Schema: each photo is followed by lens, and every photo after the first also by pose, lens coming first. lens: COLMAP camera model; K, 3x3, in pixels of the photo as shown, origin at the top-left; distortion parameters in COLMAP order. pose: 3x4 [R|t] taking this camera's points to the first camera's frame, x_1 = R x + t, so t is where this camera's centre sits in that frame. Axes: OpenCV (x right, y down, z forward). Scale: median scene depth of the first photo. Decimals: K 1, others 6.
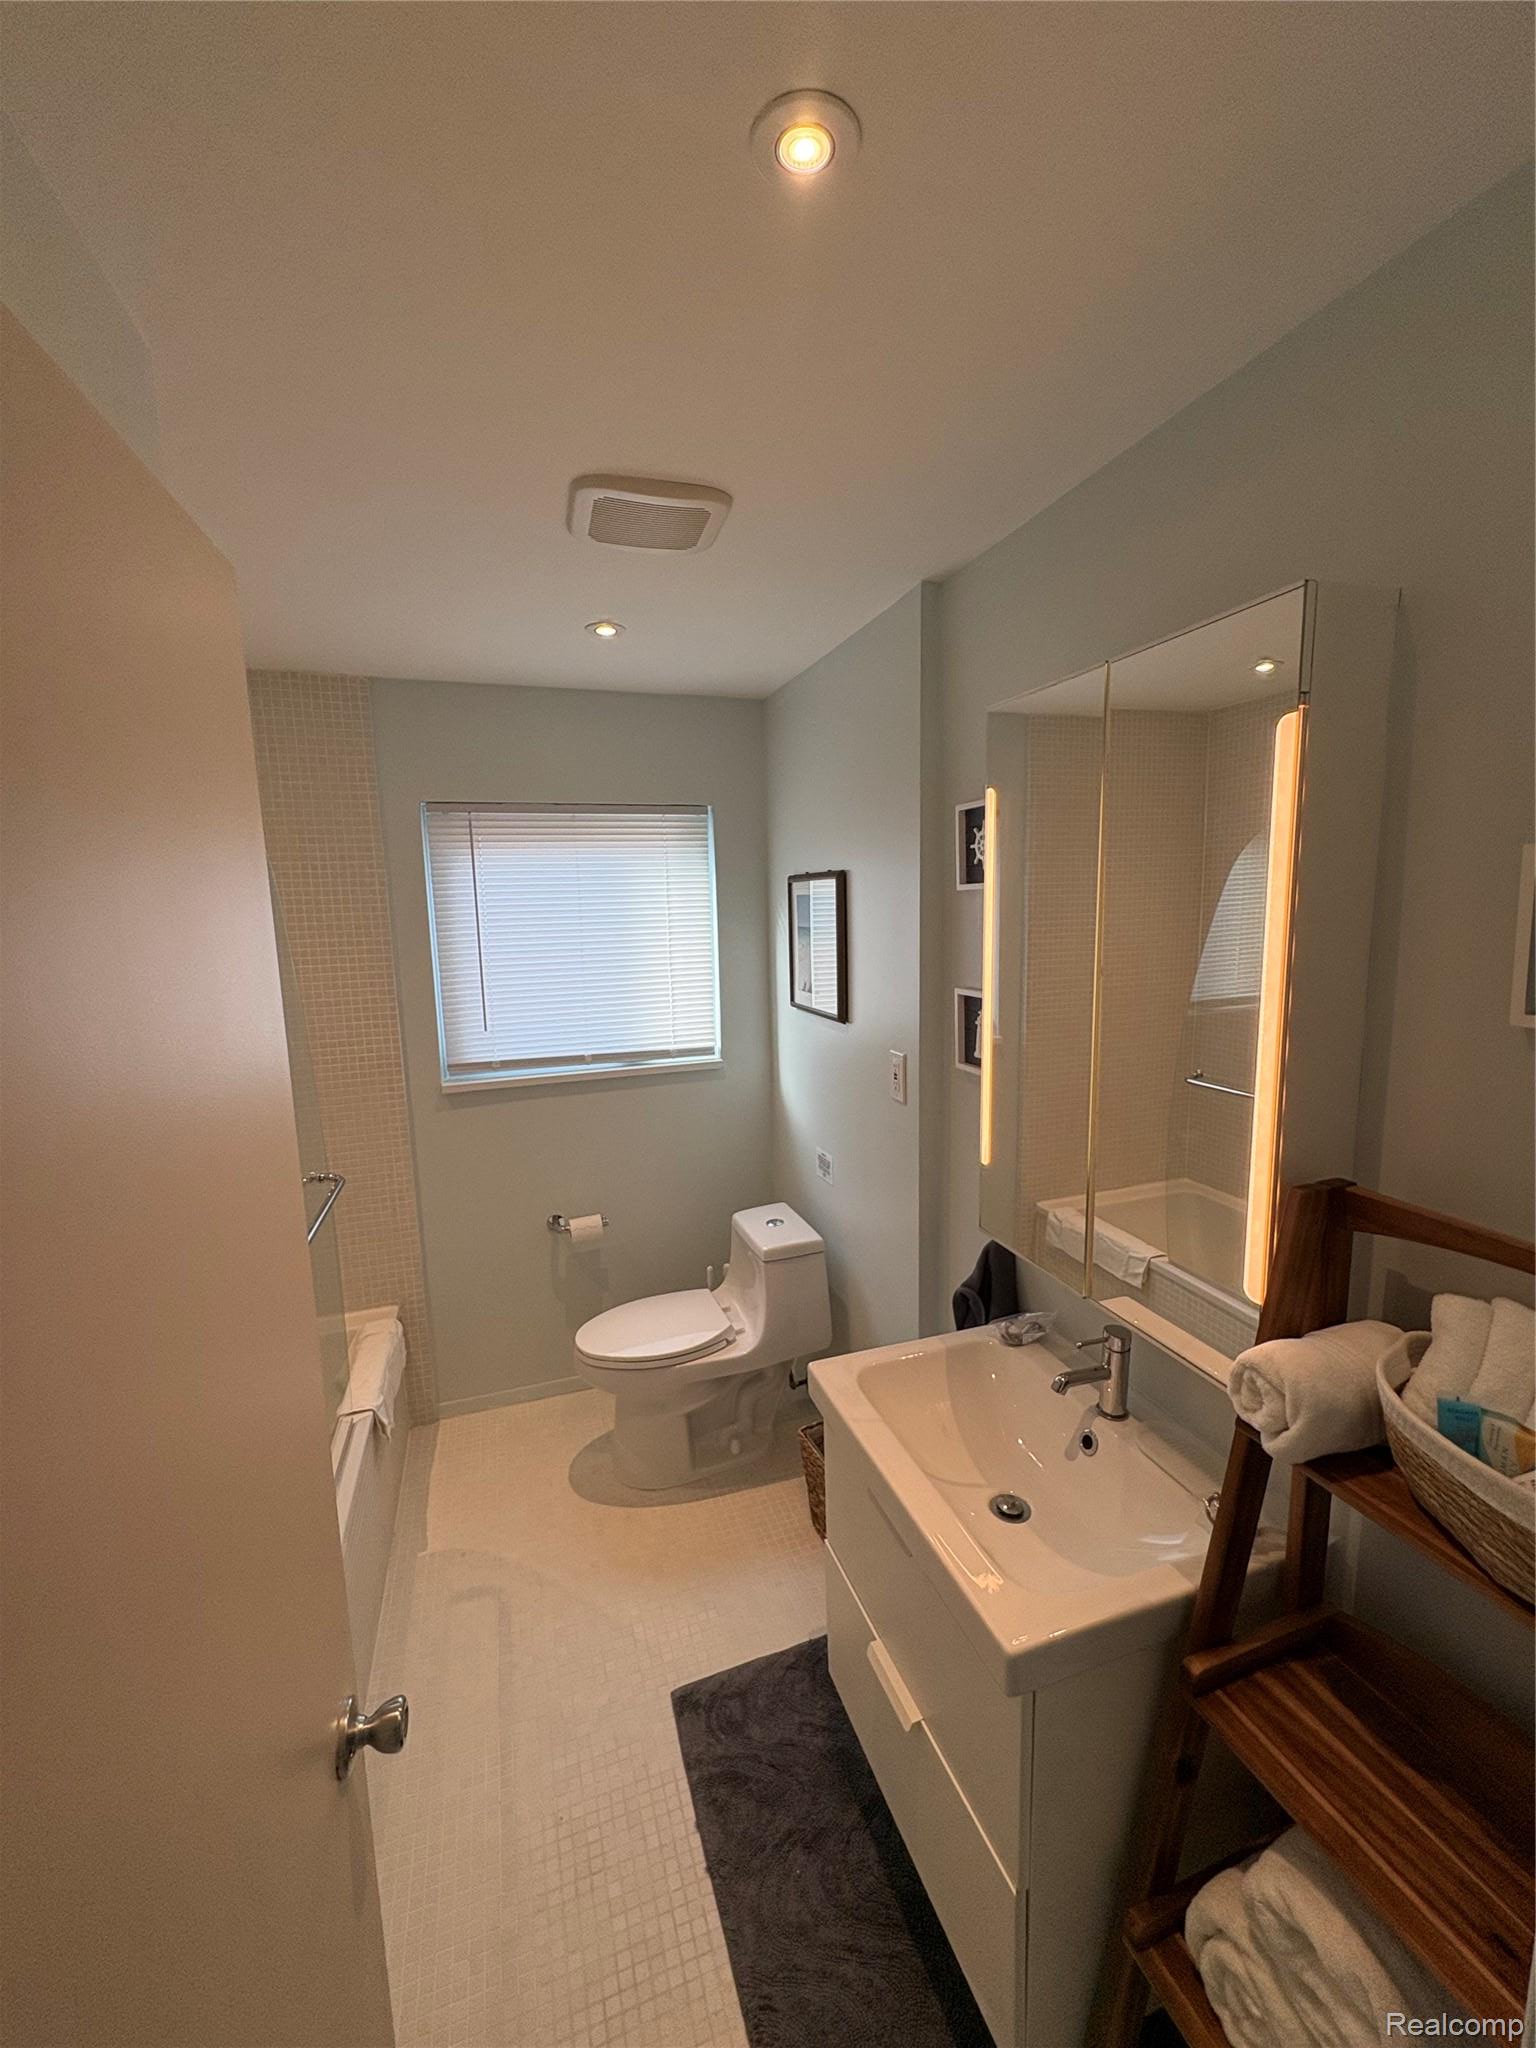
lens RADIAL K [[822.6, 0, 765.6], [0, 822.6, 1028.4], [0, 0, 1]] dist [0.013856, 0.000044]
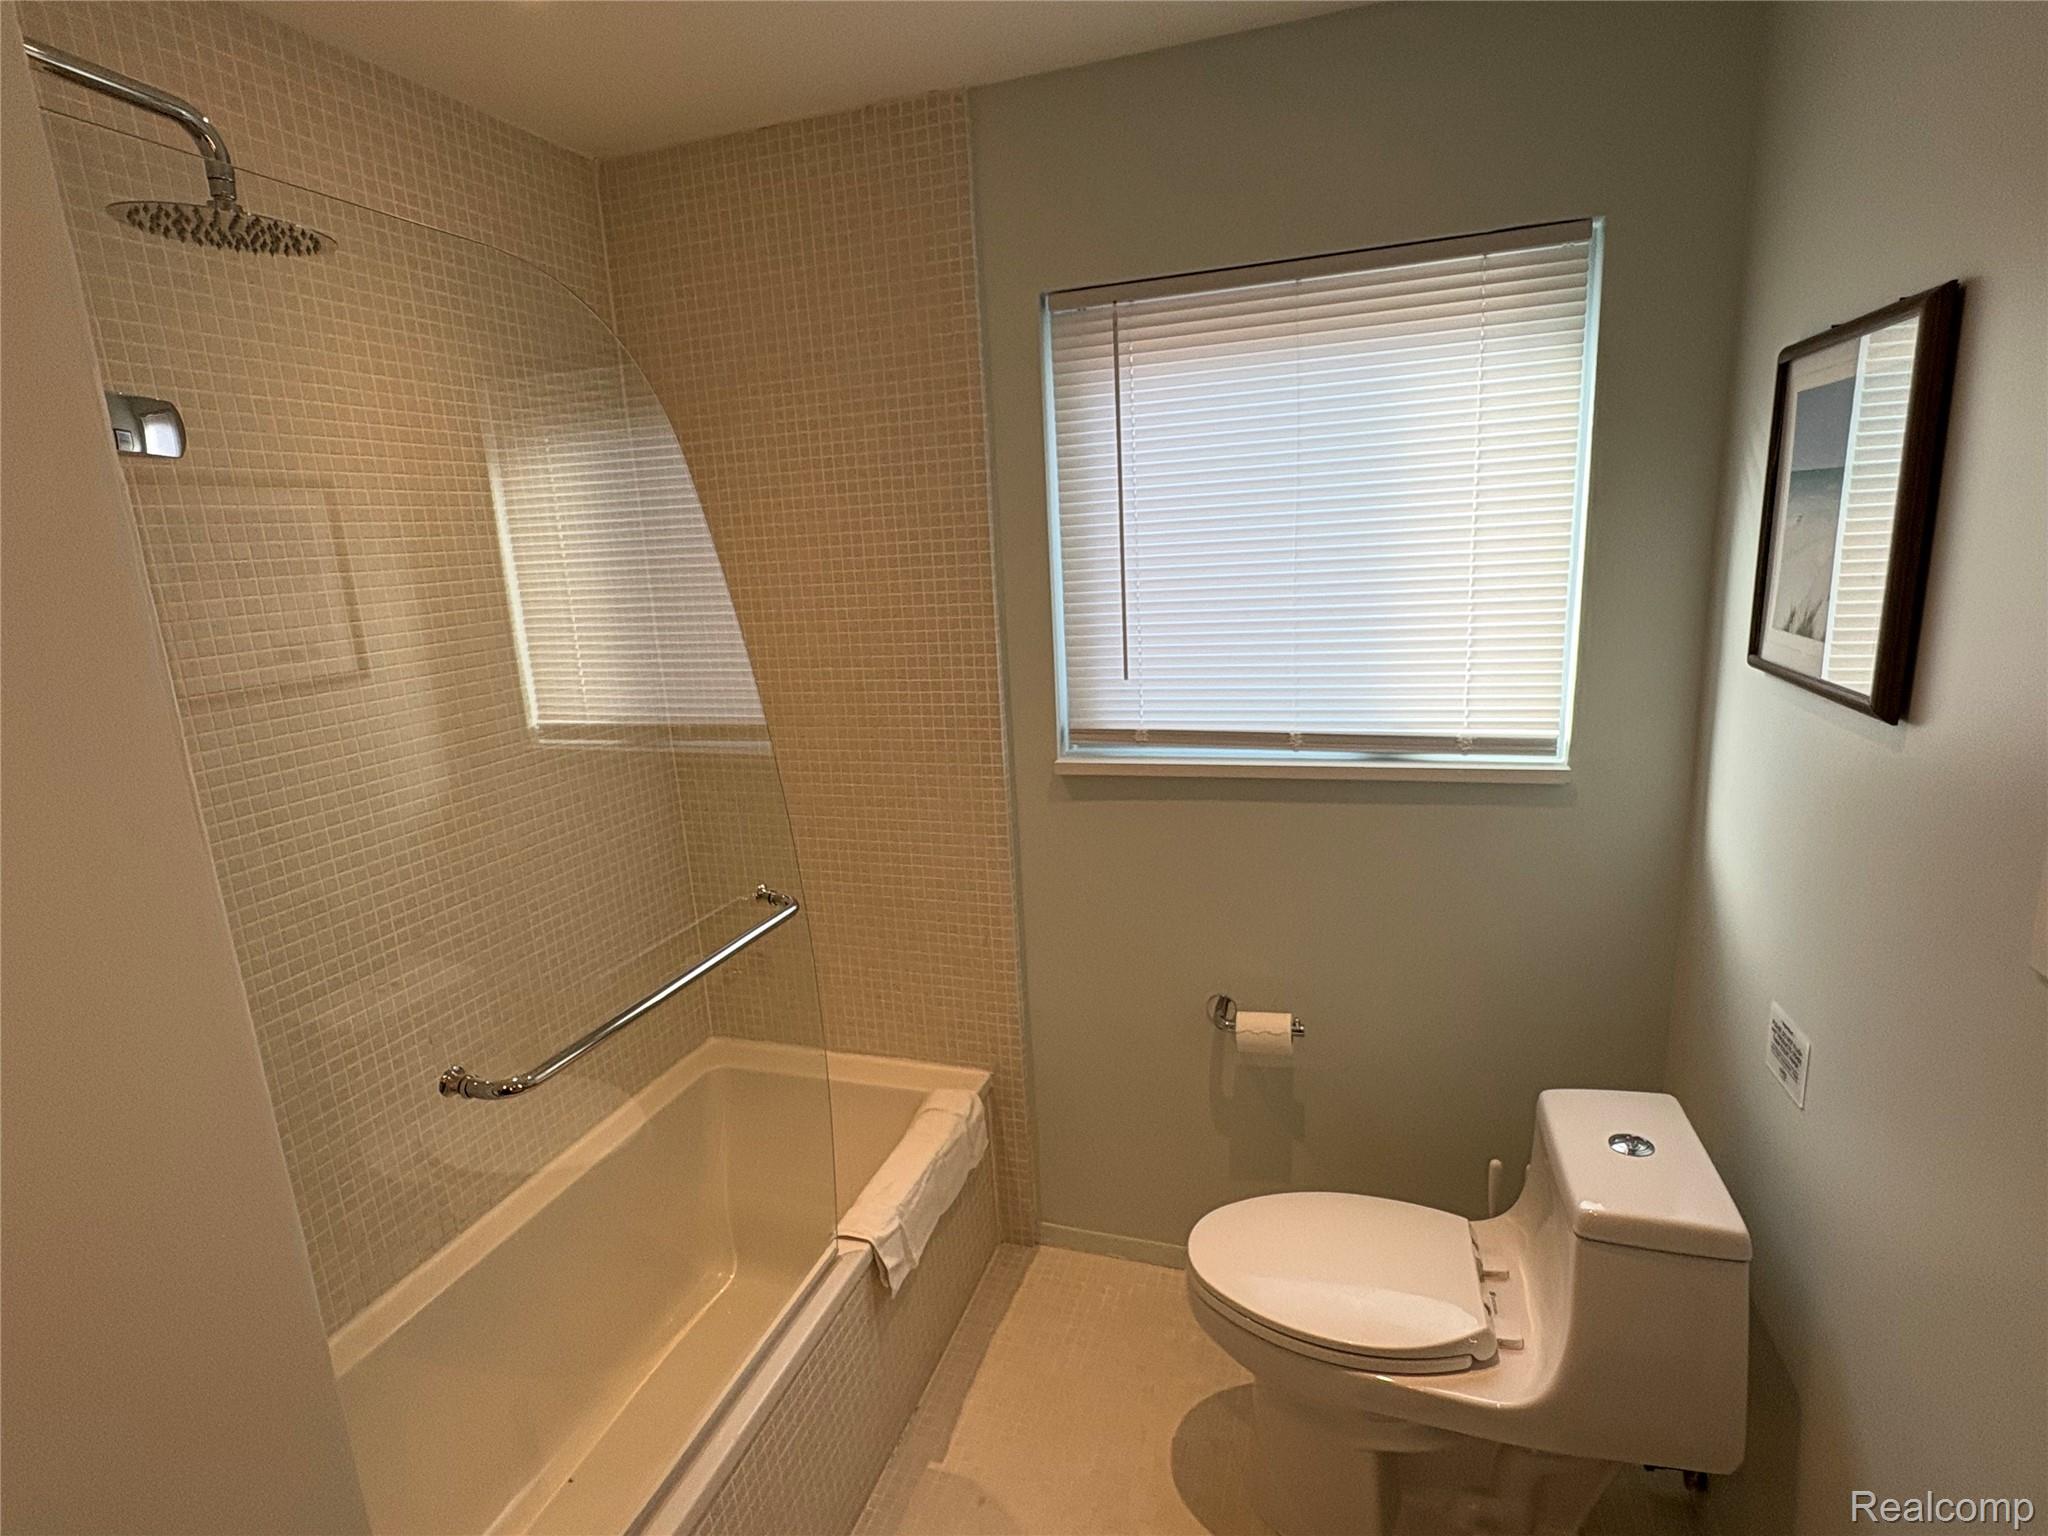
lens RADIAL K [[1025.0, 0, 1020.4], [0, 1025.0, 770.6], [0, 0, 1]] dist [0.002633, -0.000289]
pose [[0.798242, 0.115554, -0.591149, 0.051026], [-0.055721, 0.991384, 0.118548, -0.015378], [0.599754, -0.061690, 0.797803, 0.350956]]
